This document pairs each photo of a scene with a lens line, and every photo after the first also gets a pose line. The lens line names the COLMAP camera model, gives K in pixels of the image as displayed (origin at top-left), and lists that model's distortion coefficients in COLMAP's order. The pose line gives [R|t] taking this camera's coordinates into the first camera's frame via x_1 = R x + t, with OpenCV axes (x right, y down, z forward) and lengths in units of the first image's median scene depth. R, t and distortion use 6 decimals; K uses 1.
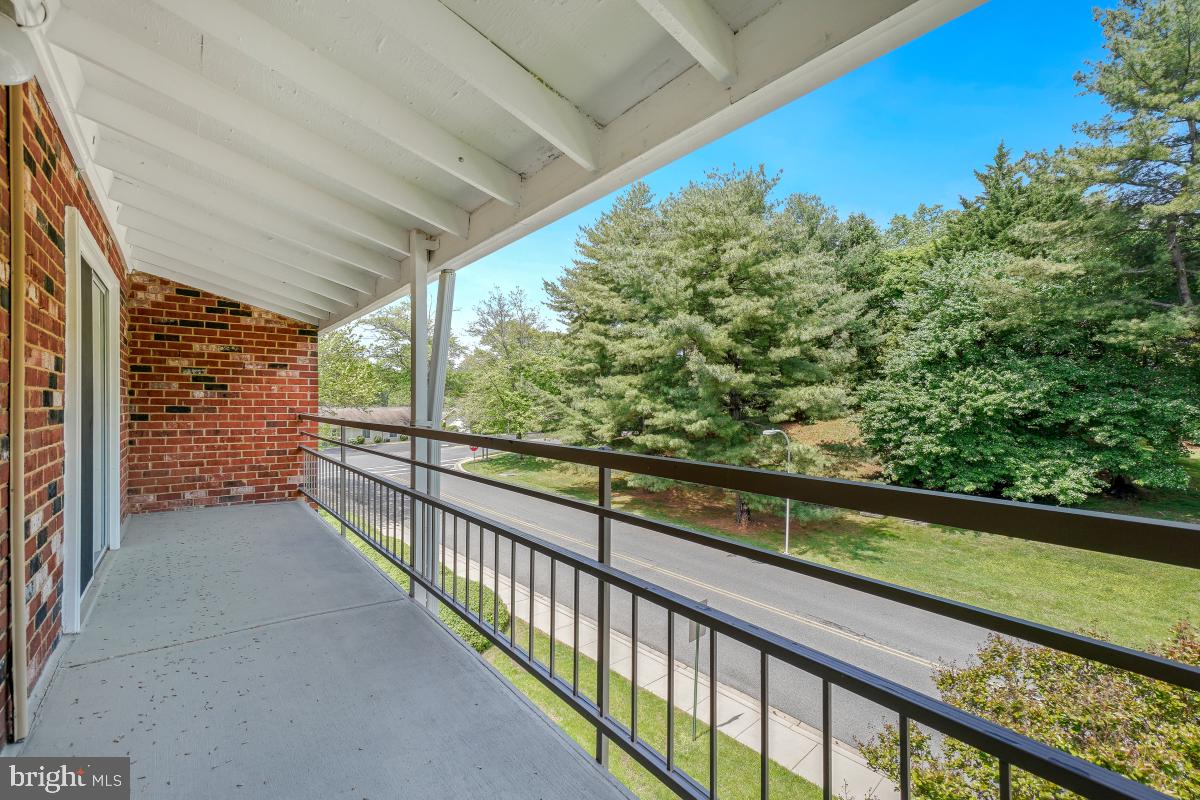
lens RADIAL K [[527.0, 0, 584.4], [0, 527.0, 405.8], [0, 0, 1]] dist [0.001265, 0.000238]
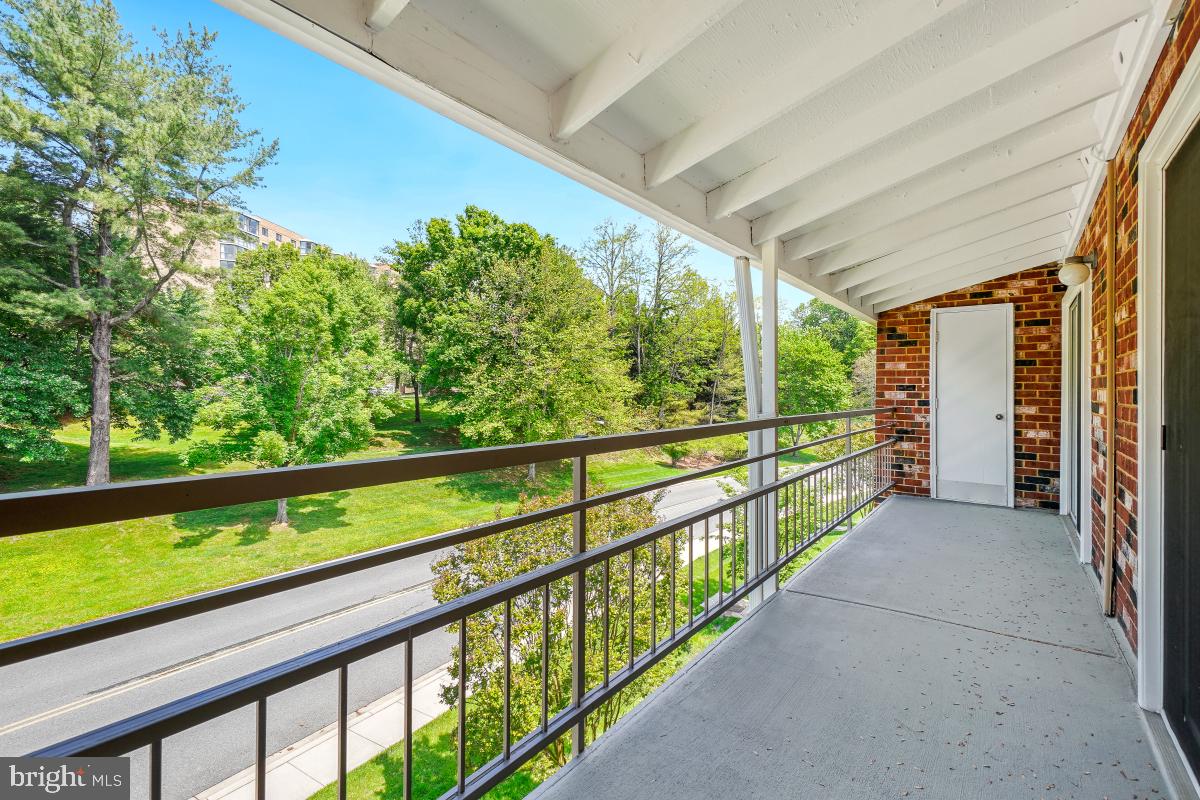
lens RADIAL K [[539.0, 0, 594.3], [0, 539.0, 385.1], [0, 0, 1]] dist [-0.000170, 0.004416]
pose [[-0.270183, -0.002498, 0.962806, -0.212010], [-0.008964, 0.999960, 0.000079, -0.001797], [-0.962767, -0.008610, -0.270195, 0.279964]]
